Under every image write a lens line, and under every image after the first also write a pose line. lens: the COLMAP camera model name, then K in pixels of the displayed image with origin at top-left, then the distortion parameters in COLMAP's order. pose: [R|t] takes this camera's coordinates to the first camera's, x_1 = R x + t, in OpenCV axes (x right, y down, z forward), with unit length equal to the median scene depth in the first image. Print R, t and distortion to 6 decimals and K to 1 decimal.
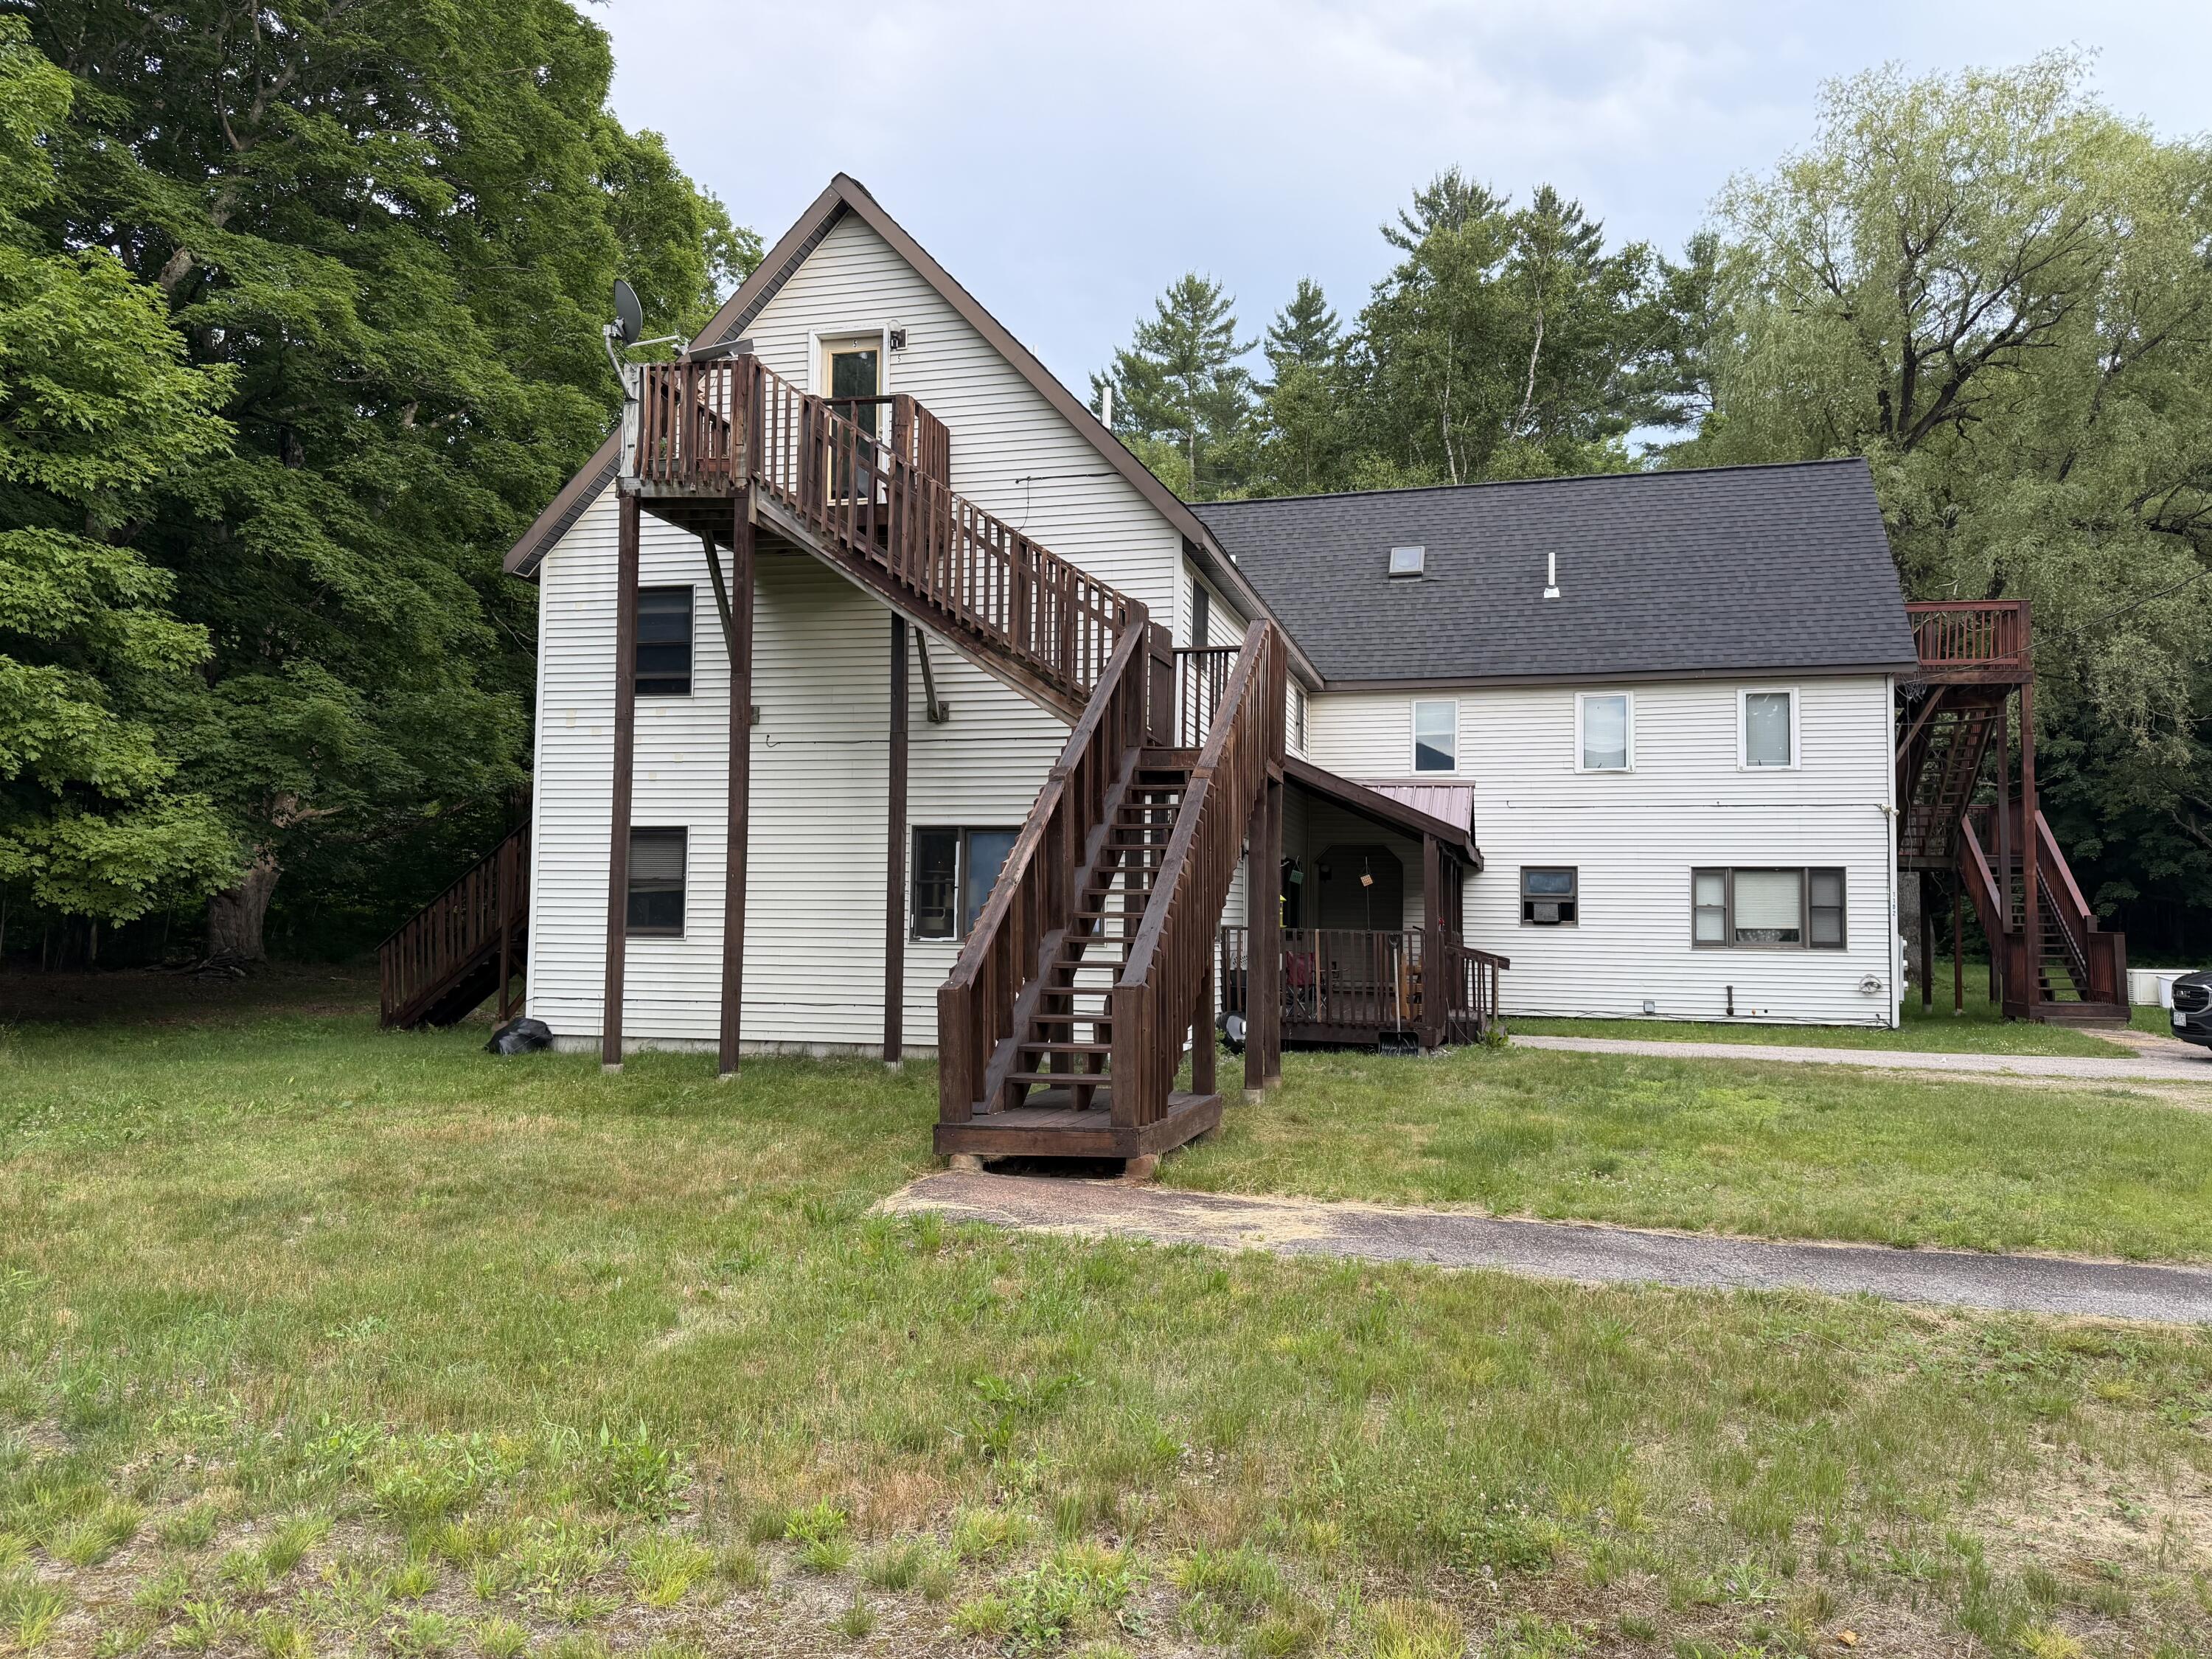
lens RADIAL K [[1547.9, 0, 1105.0], [0, 1547.9, 834.0], [0, 0, 1]] dist [0.022307, -0.033127]
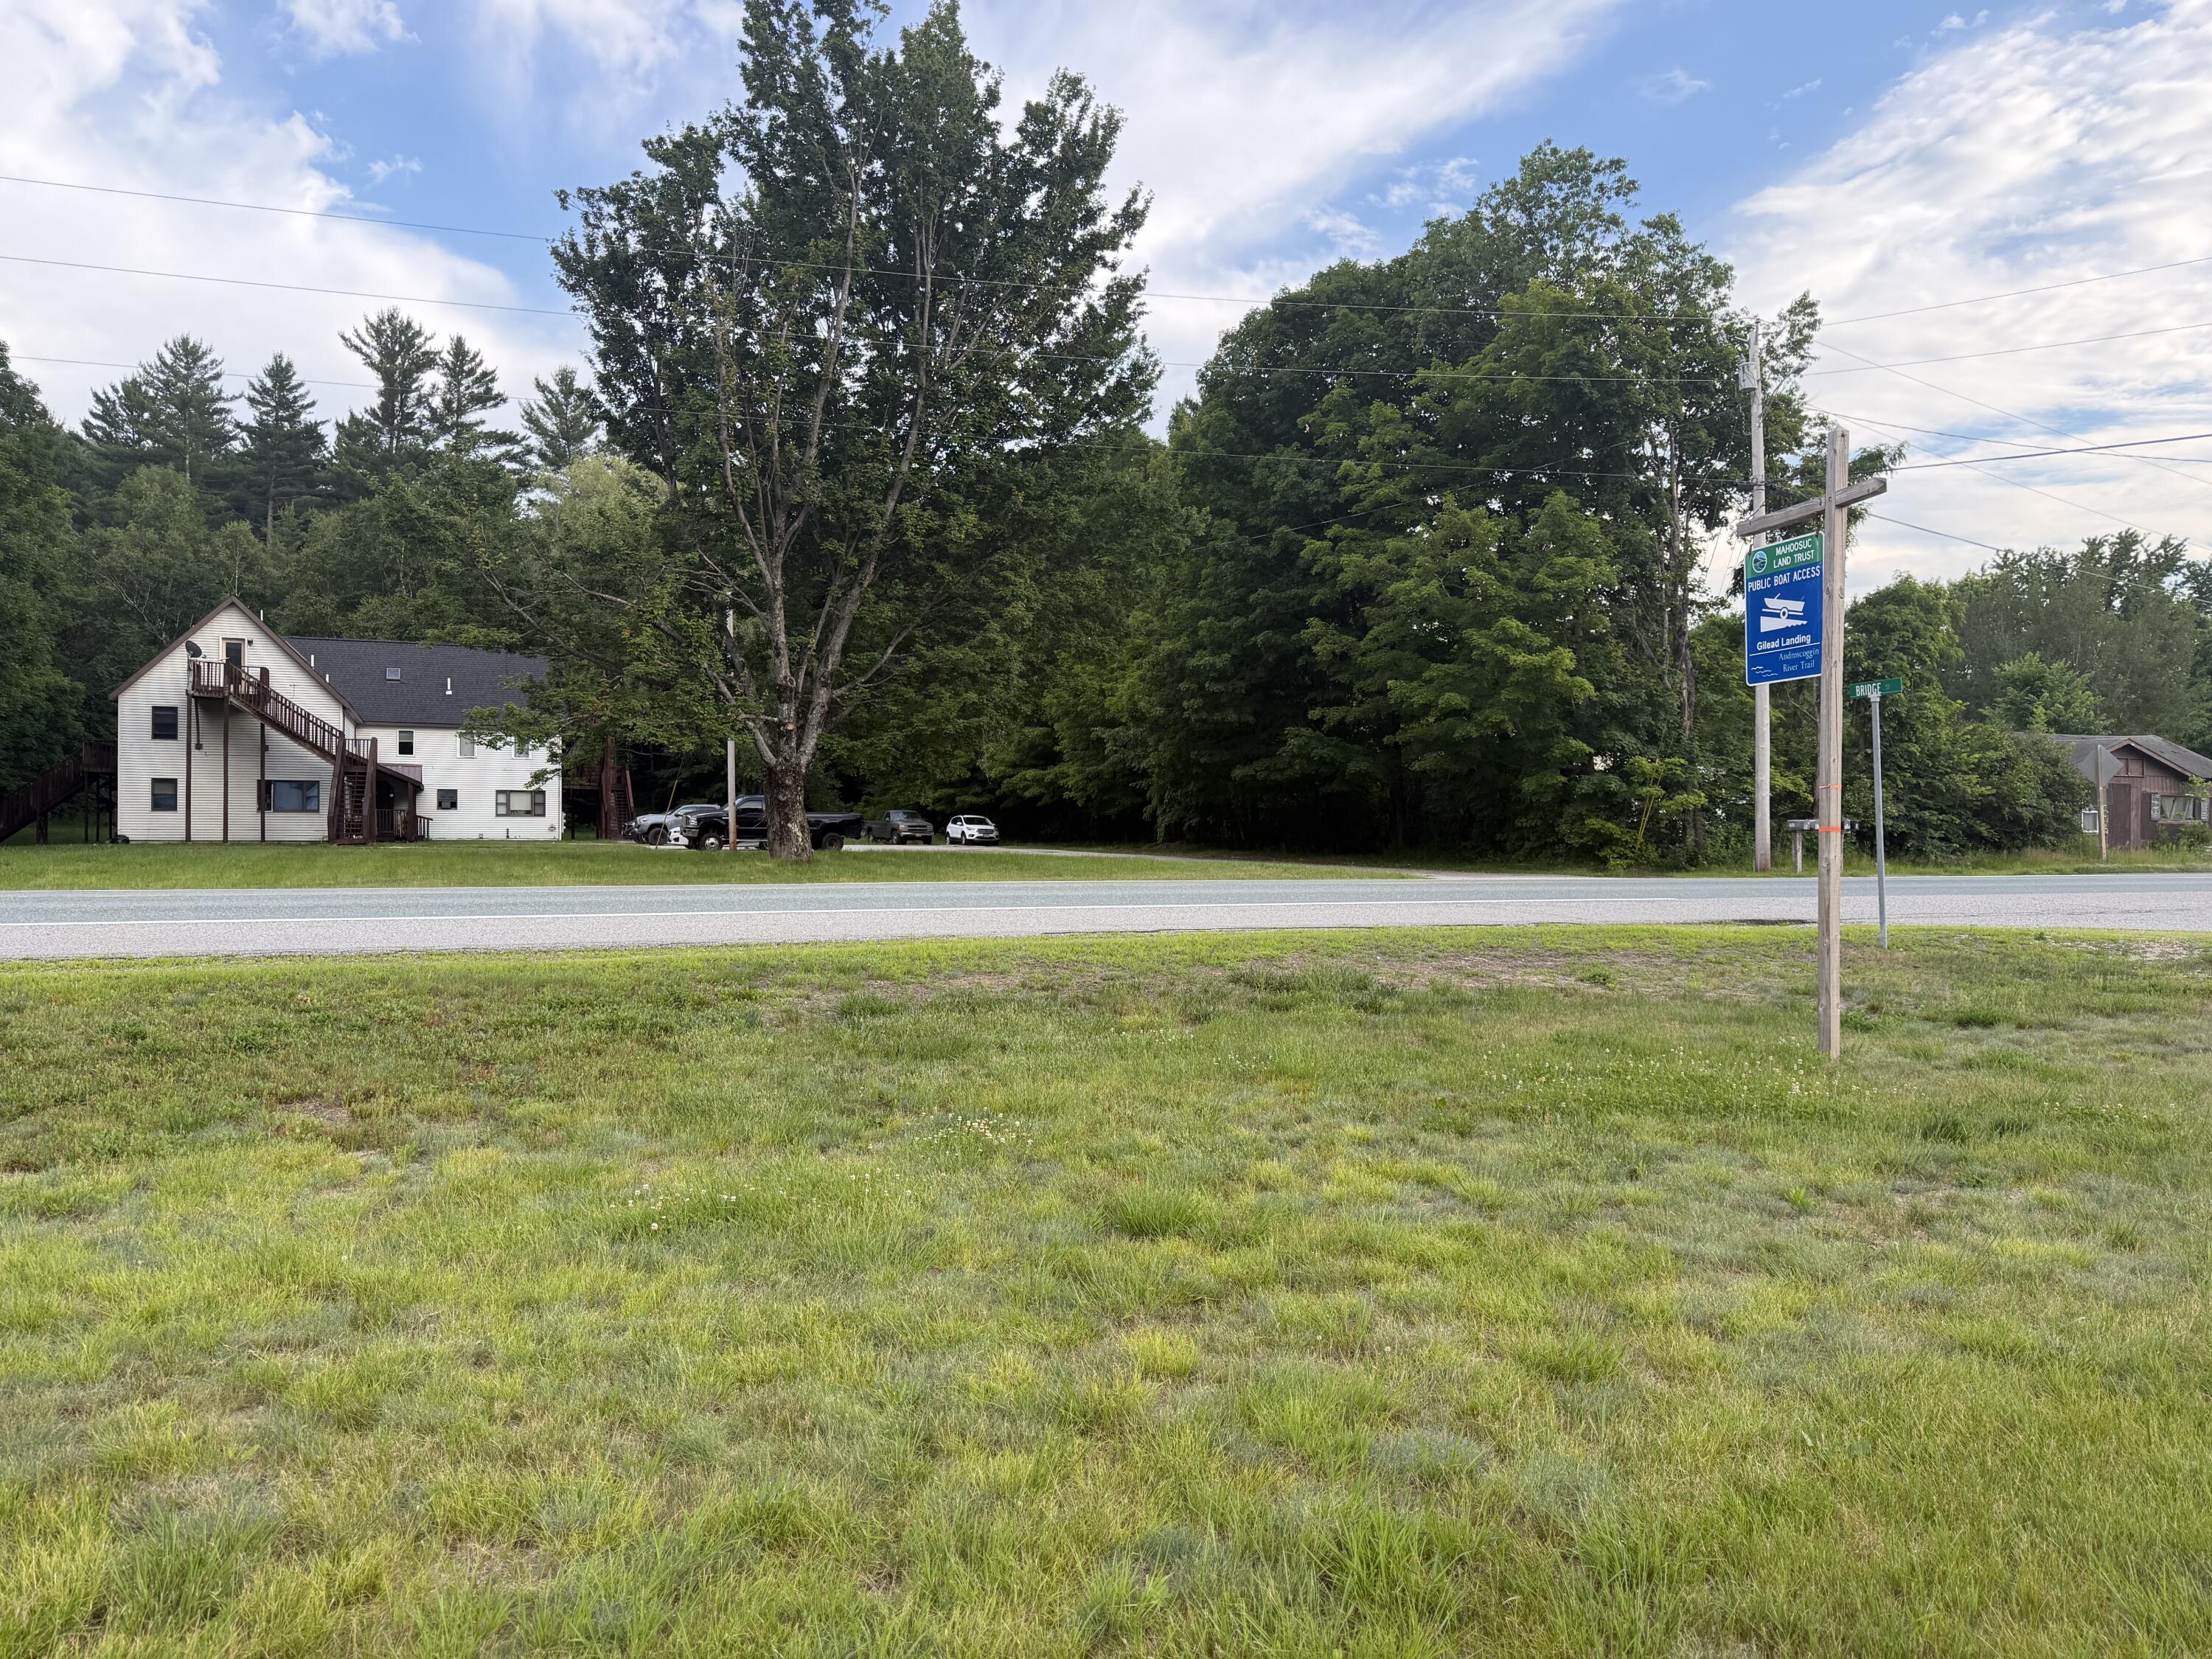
lens RADIAL K [[1547.9, 0, 1118.0], [0, 1547.9, 828.4], [0, 0, 1]] dist [0.022307, -0.033127]
pose [[0.781641, -0.007164, 0.623688, -0.589544], [-0.032846, 0.998074, 0.052628, -0.107471], [-0.622863, -0.061622, 0.779900, -2.220956]]
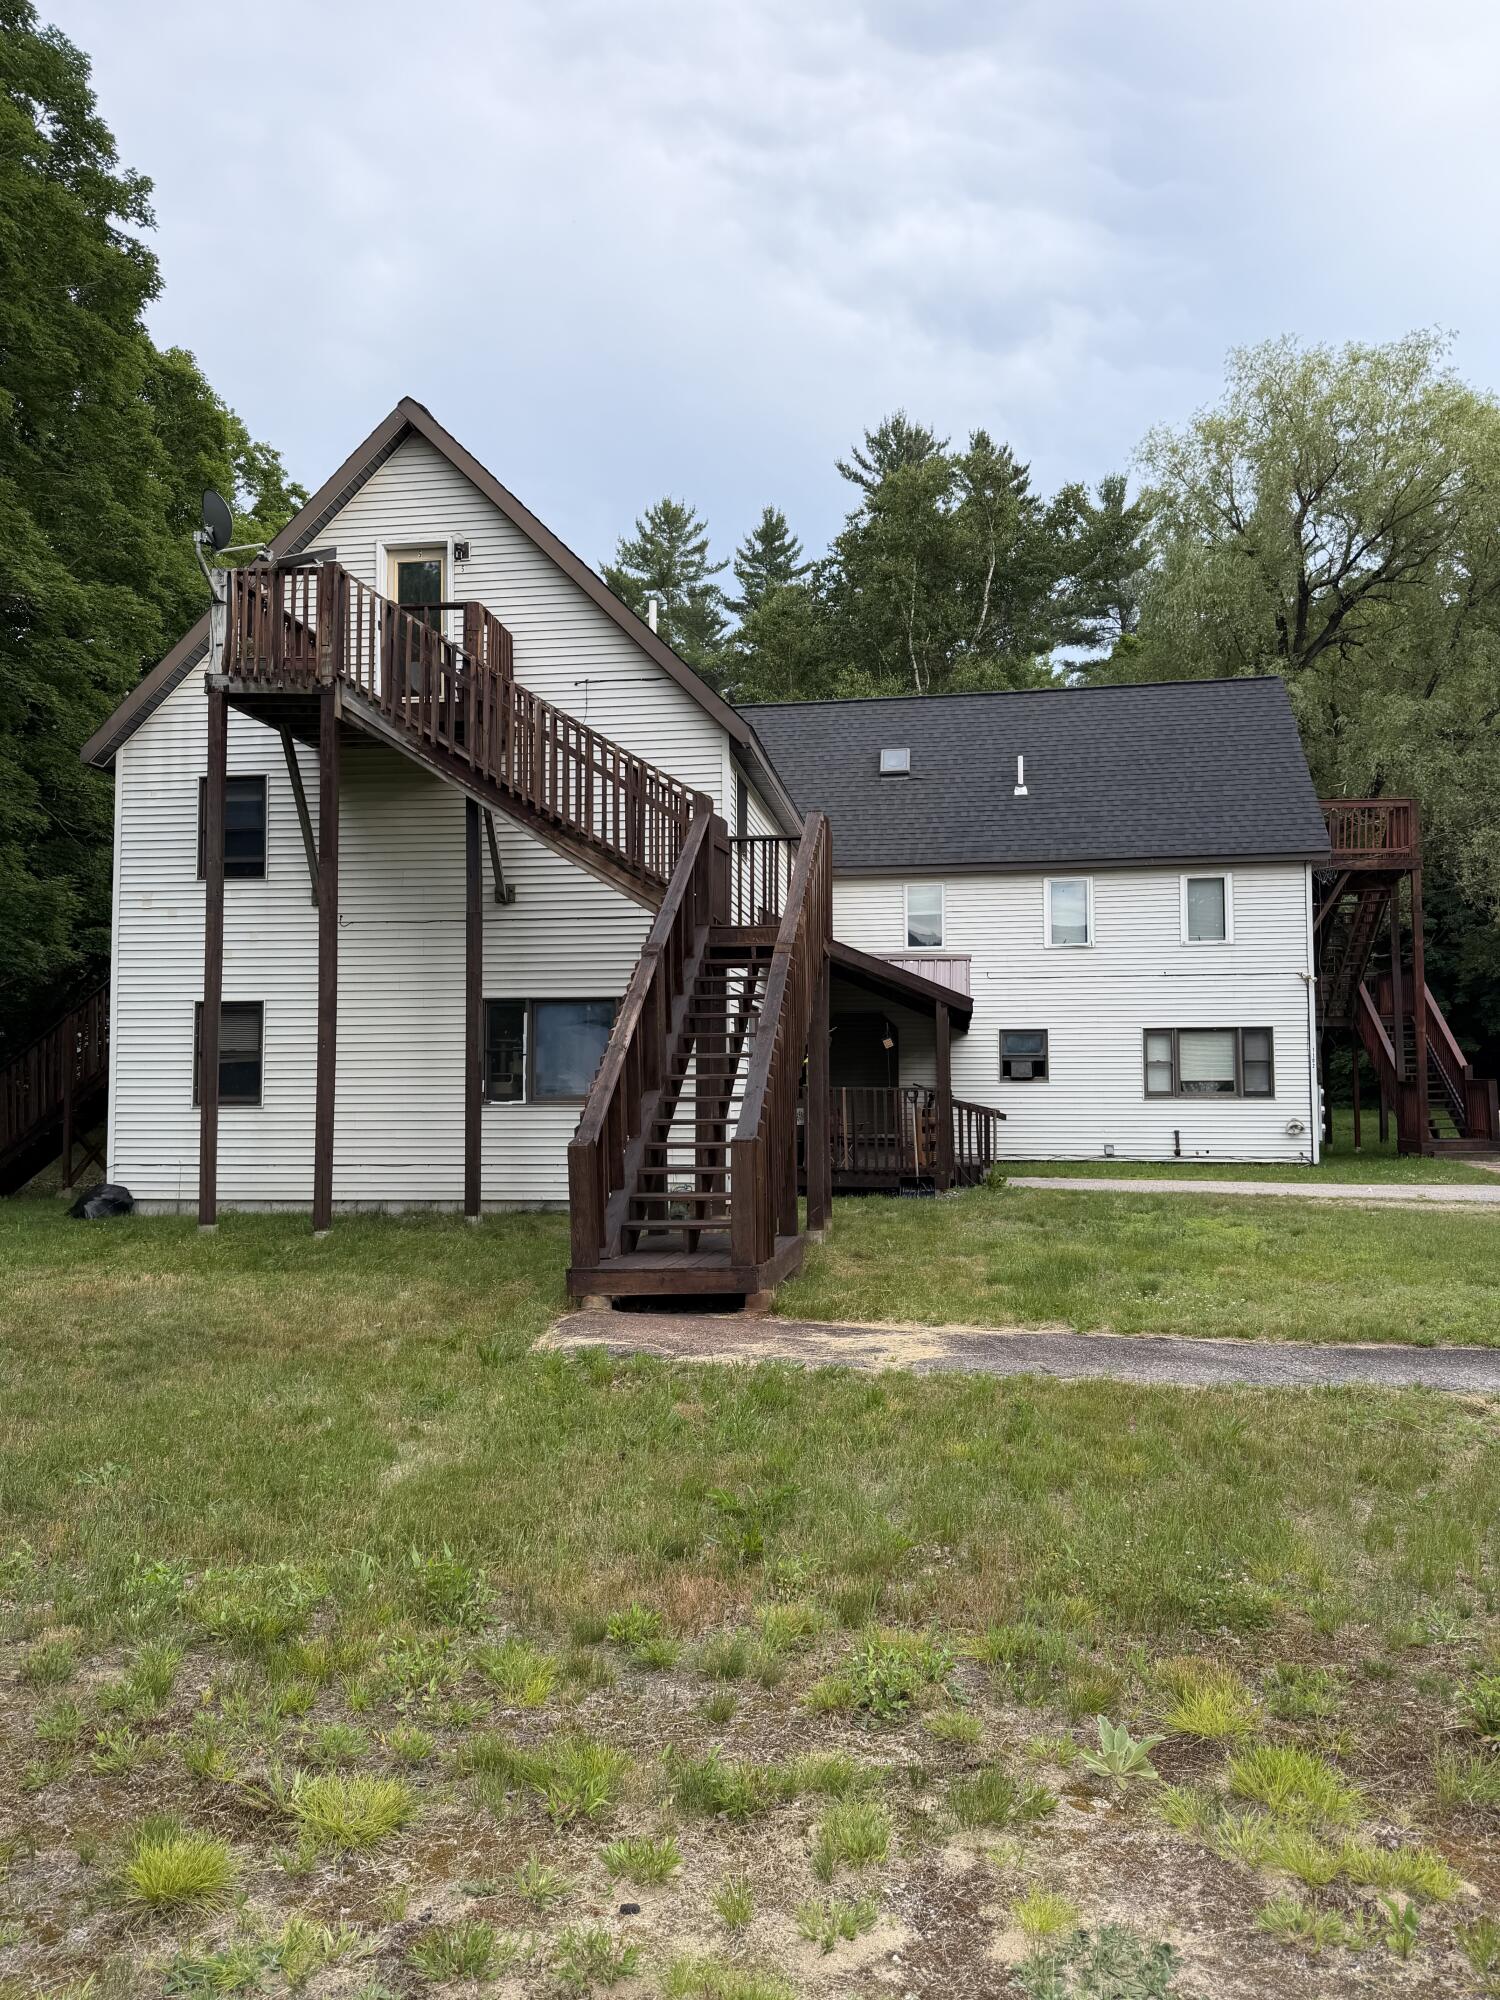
lens RADIAL K [[1399.5, 0, 740.4], [0, 1399.5, 1009.7], [0, 0, 1]] dist [0.022307, -0.033127]
pose [[0.993423, -0.010480, 0.114018, -0.039959], [0.010167, 0.999943, 0.003326, 0.000692], [-0.114047, -0.002145, 0.993473, 0.000164]]
